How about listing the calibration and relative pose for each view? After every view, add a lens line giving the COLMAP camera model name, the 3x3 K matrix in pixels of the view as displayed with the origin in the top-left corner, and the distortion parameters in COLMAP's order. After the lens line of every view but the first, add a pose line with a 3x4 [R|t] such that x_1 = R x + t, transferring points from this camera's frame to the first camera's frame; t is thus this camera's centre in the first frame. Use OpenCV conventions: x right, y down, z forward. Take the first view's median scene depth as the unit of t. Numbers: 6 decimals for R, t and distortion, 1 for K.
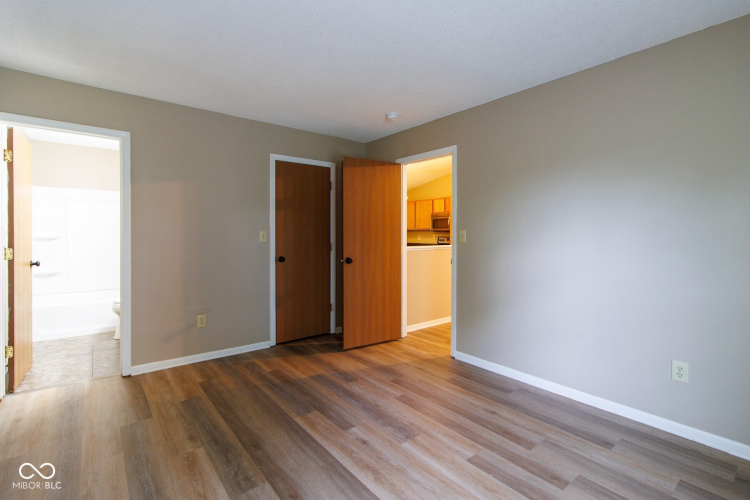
lens RADIAL K [[350.0, 0, 403.5], [0, 350.0, 235.1], [0, 0, 1]] dist [-0.004193, 0.001882]
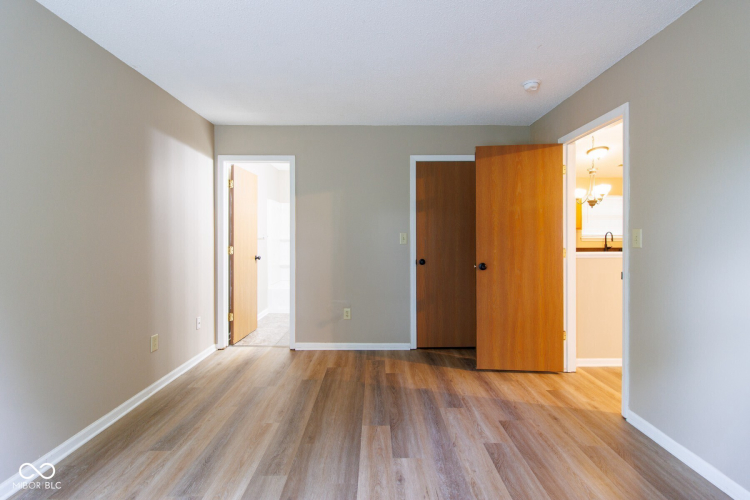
lens RADIAL K [[365.5, 0, 391.1], [0, 365.5, 235.1], [0, 0, 1]] dist [0.000647, 0.000812]
pose [[0.763896, -0.005849, -0.645313, 0.266539], [0.001711, 0.999974, -0.007038, 0.001352], [0.645337, 0.004272, 0.763886, 0.178324]]
